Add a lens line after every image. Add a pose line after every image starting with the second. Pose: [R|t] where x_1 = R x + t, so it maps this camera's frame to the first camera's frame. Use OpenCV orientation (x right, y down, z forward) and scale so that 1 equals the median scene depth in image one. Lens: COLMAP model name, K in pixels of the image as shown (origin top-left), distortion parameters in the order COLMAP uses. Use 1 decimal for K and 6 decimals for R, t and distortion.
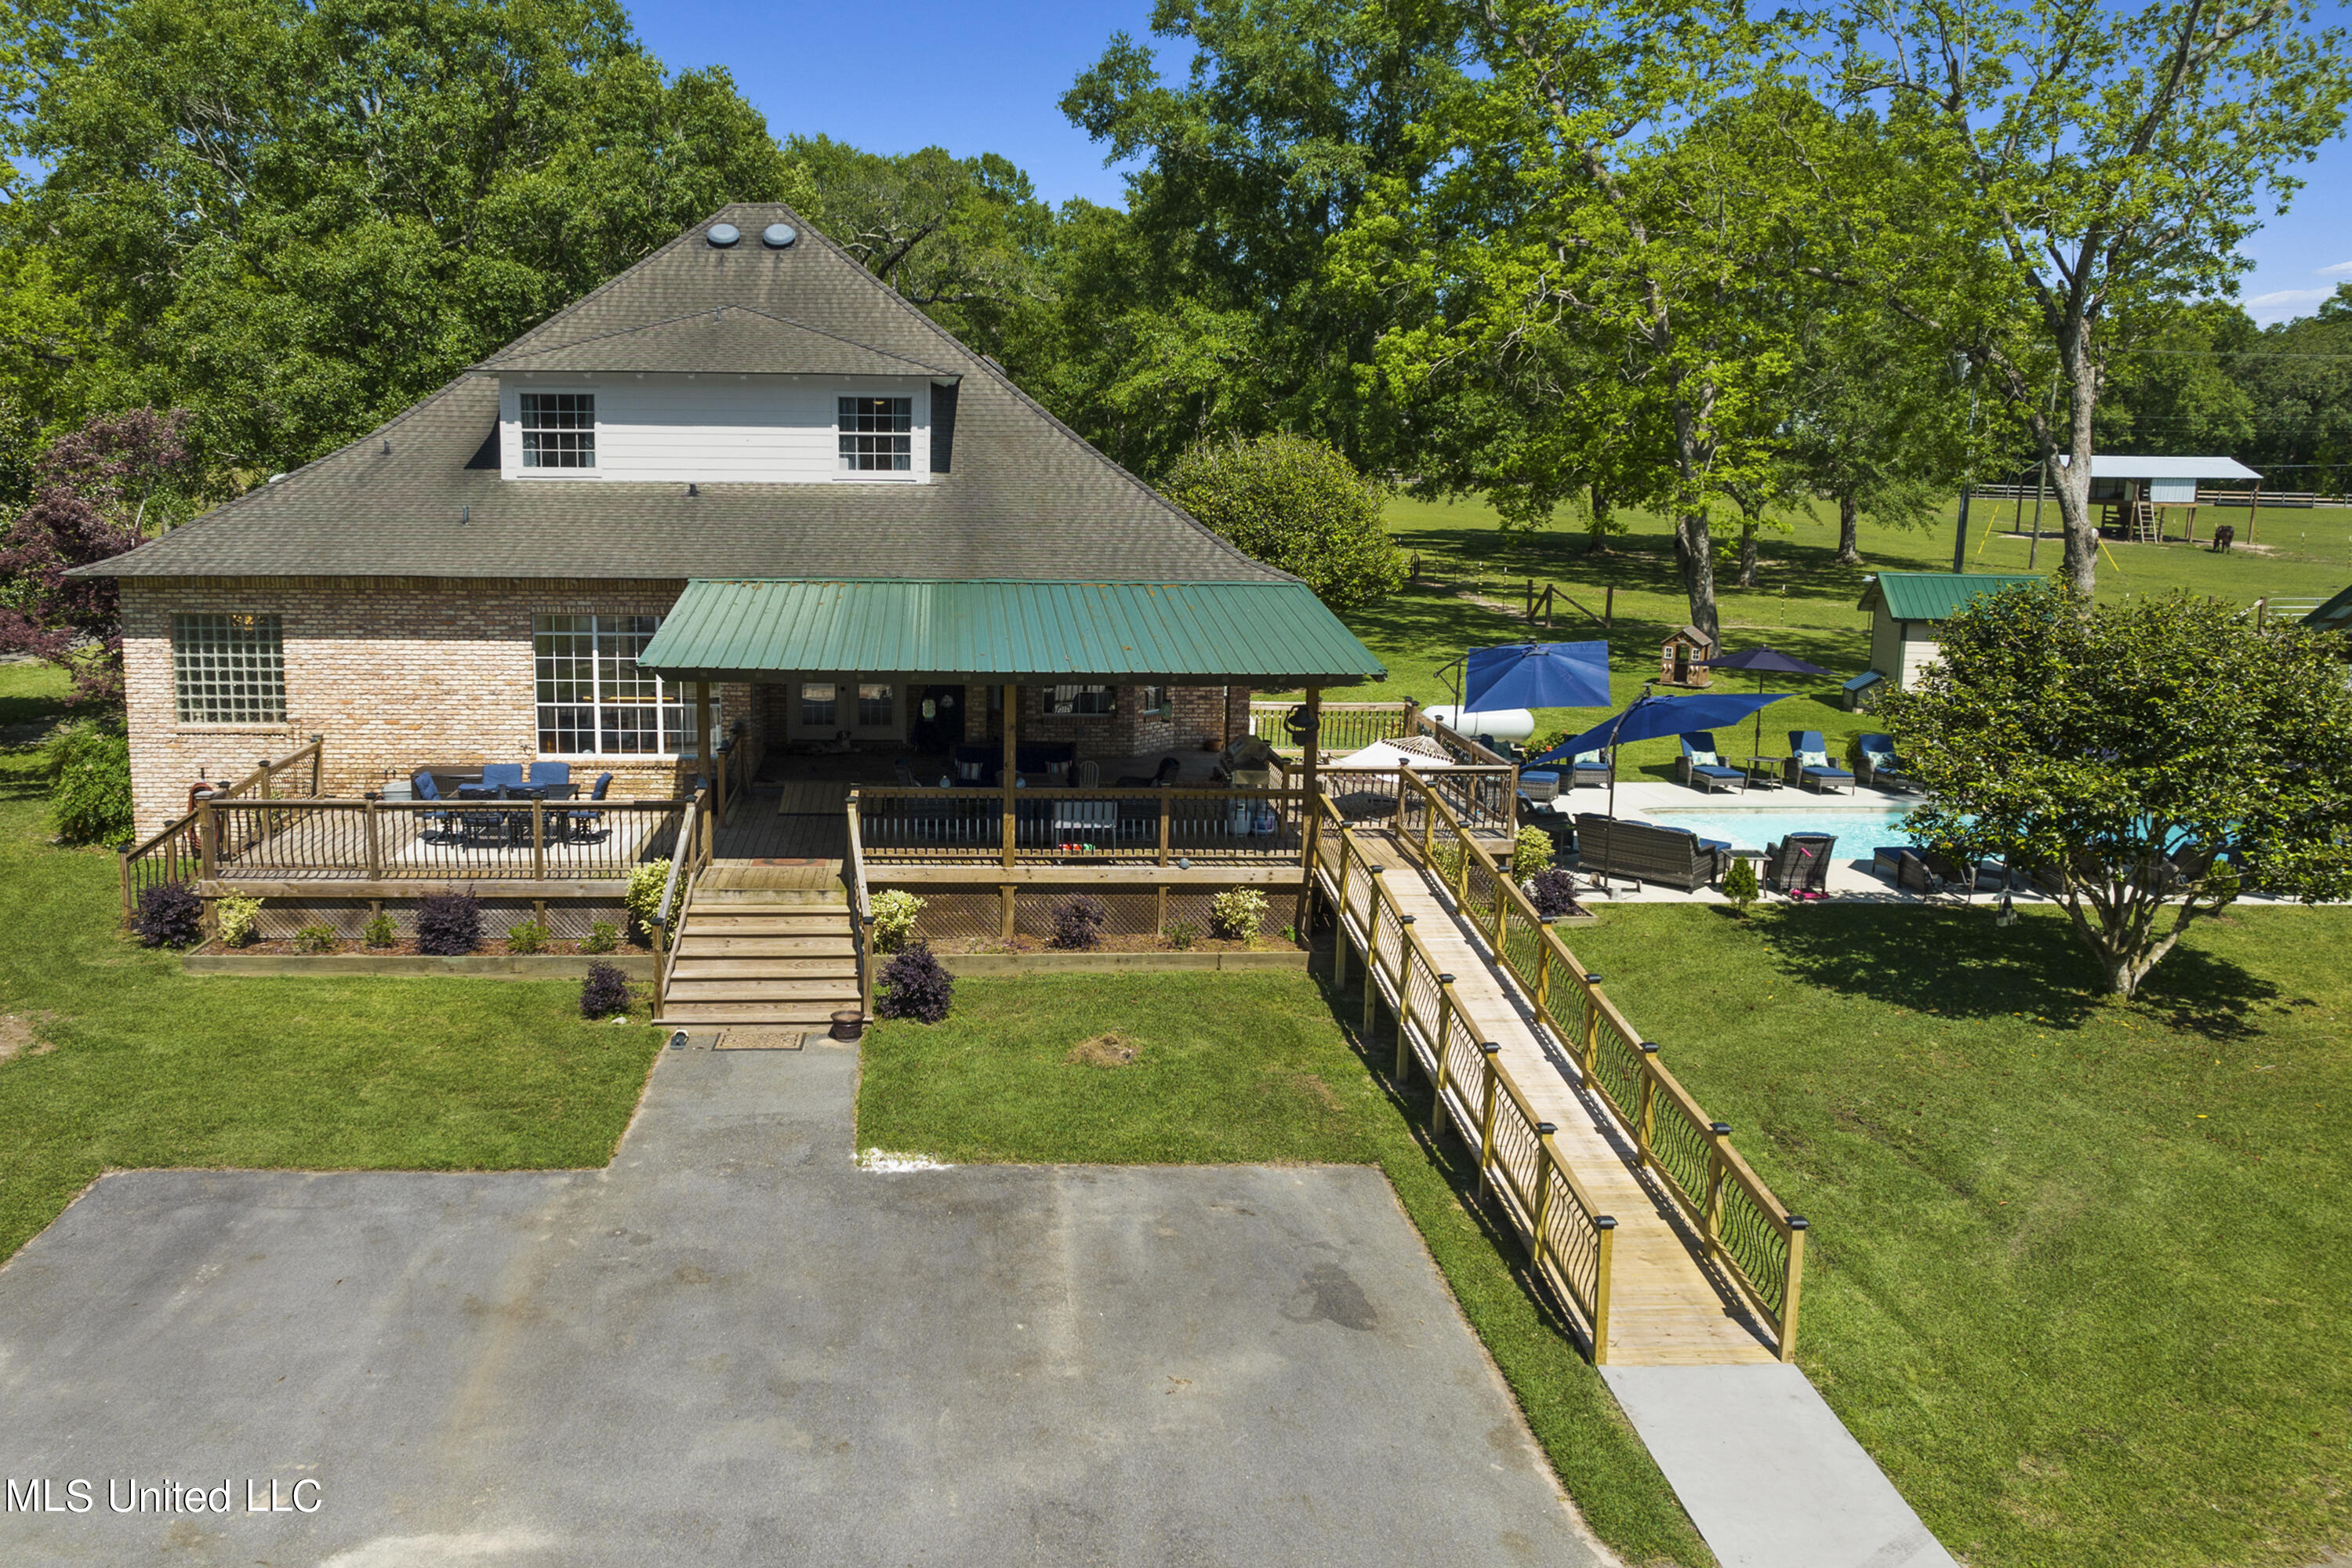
lens RADIAL K [[1693.1, 0, 1172.5], [0, 1693.1, 776.5], [0, 0, 1]] dist [-0.008916, 0.009402]
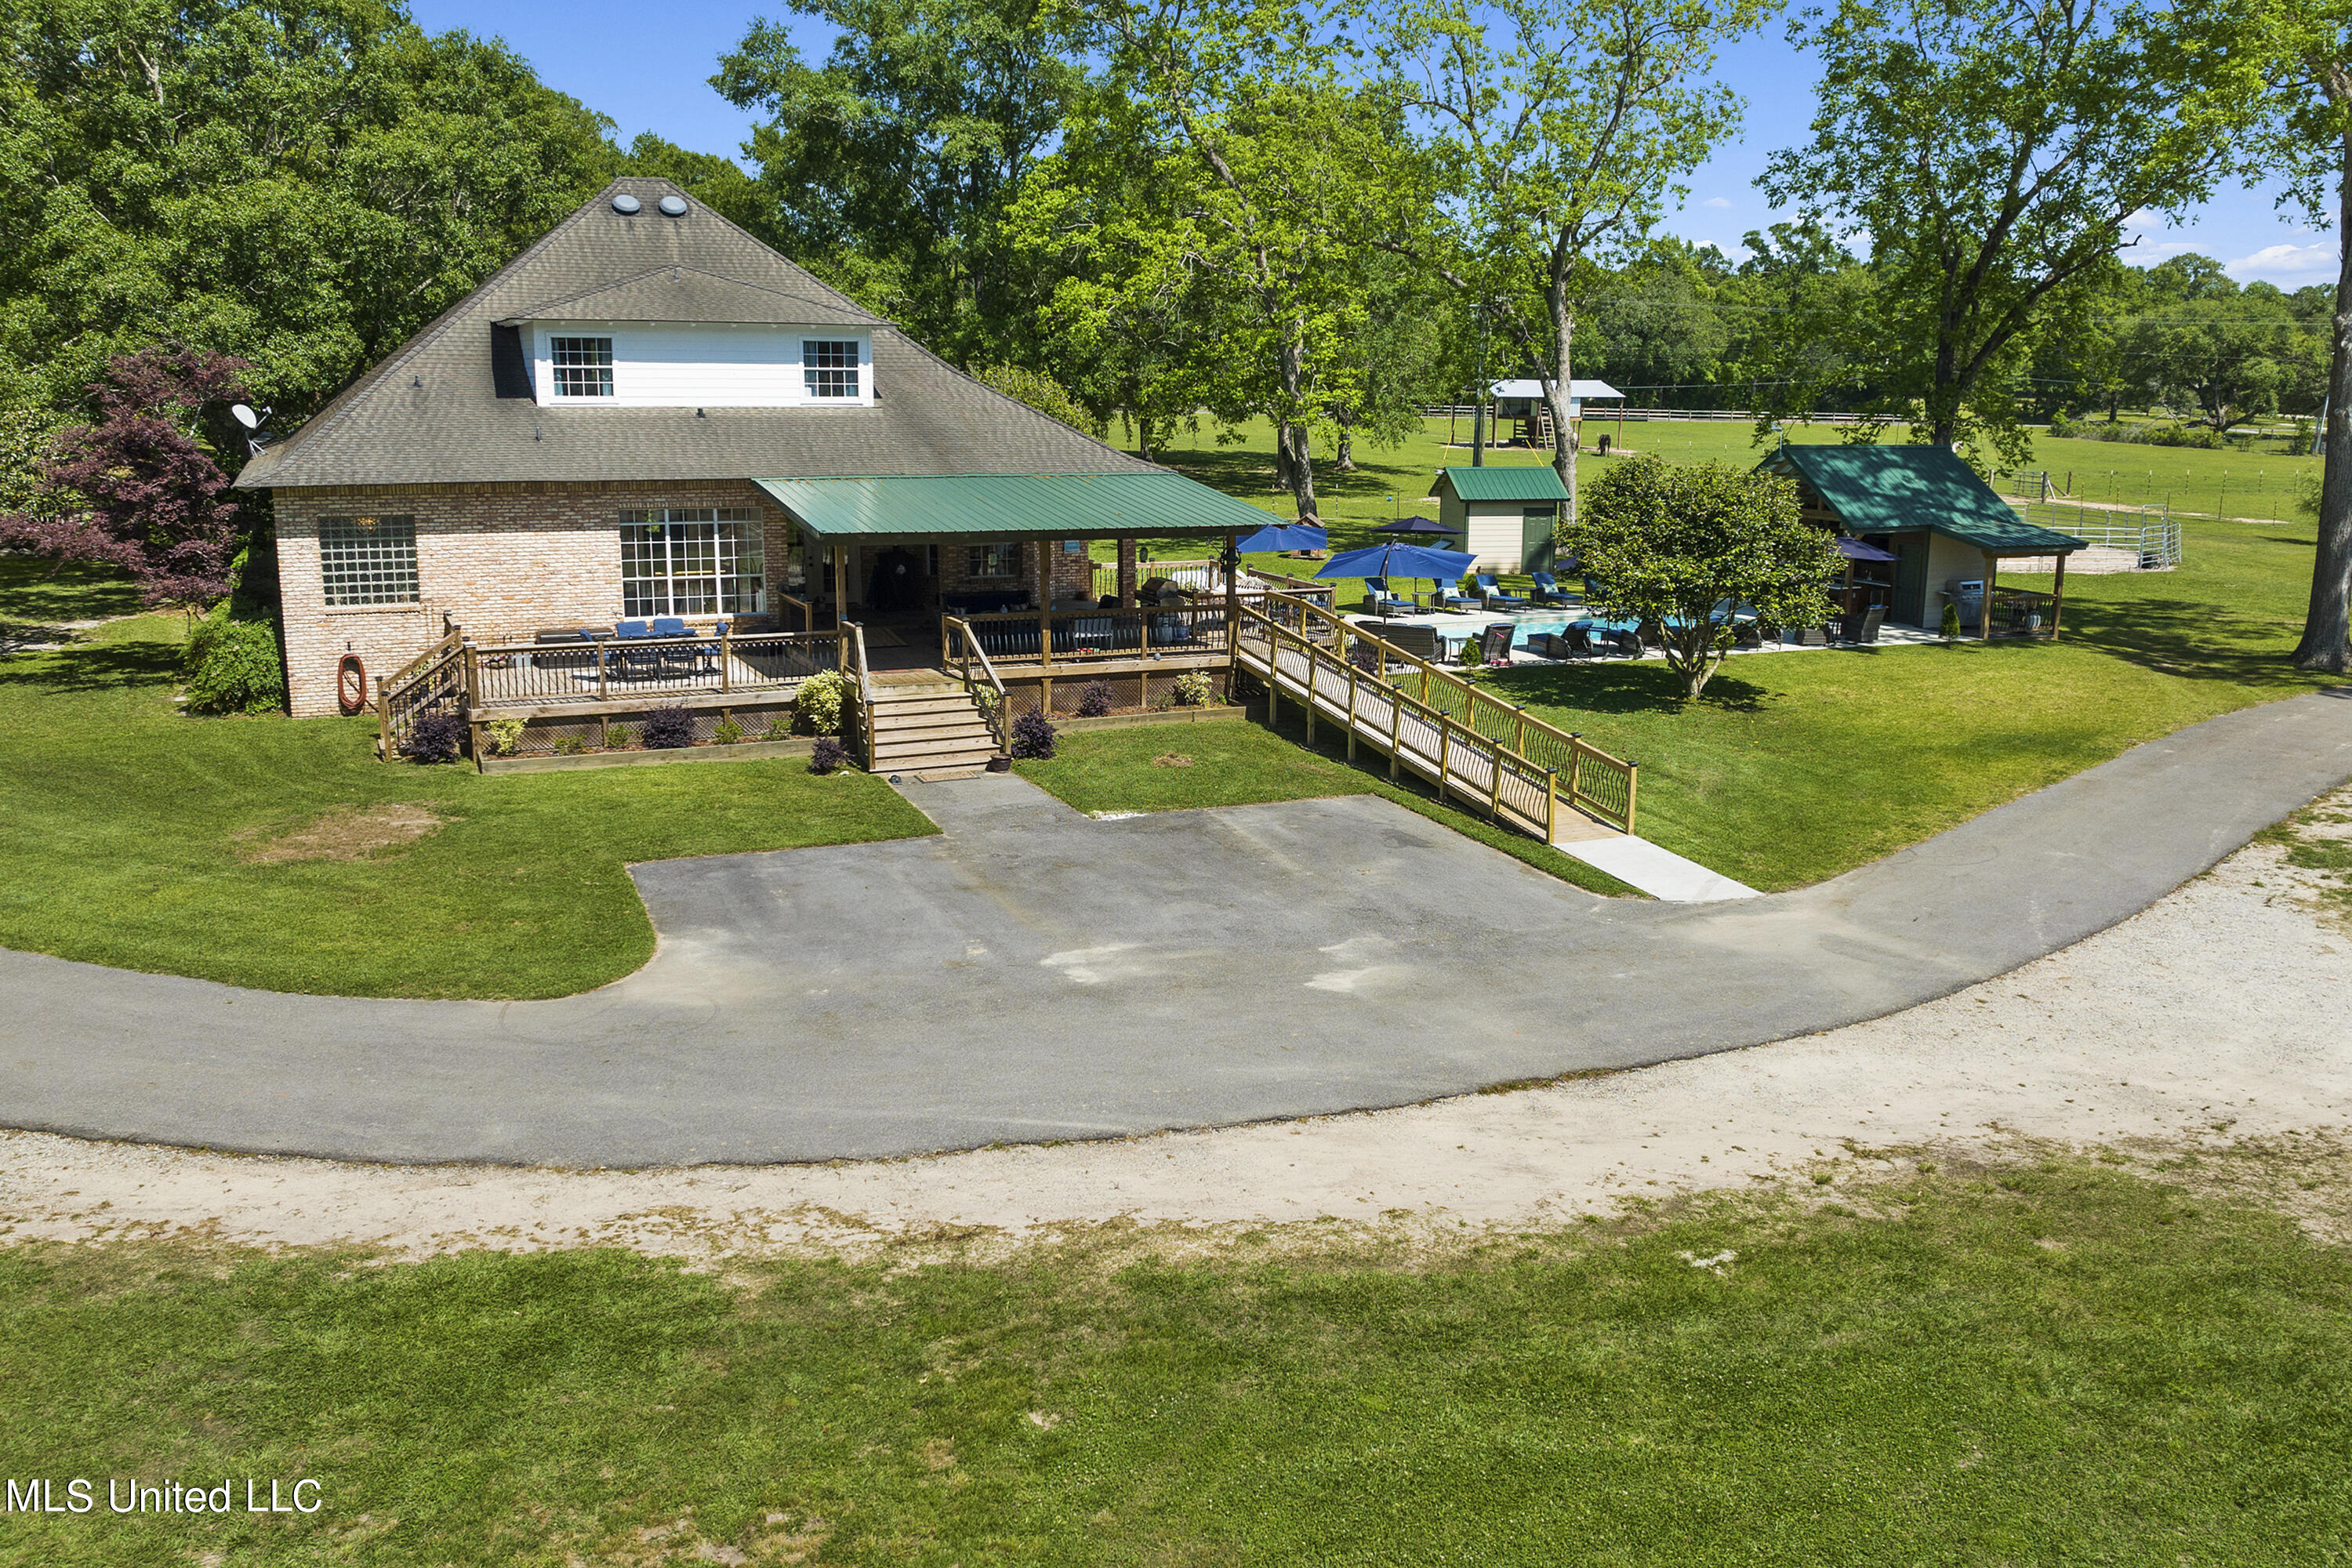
lens RADIAL K [[1693.1, 0, 1172.5], [0, 1693.1, 776.5], [0, 0, 1]] dist [-0.008916, 0.009402]
pose [[0.942834, -0.080073, 0.323500, -0.413583], [0.066598, 0.996396, 0.052530, 0.068821], [-0.326540, -0.027982, 0.944769, -0.375754]]
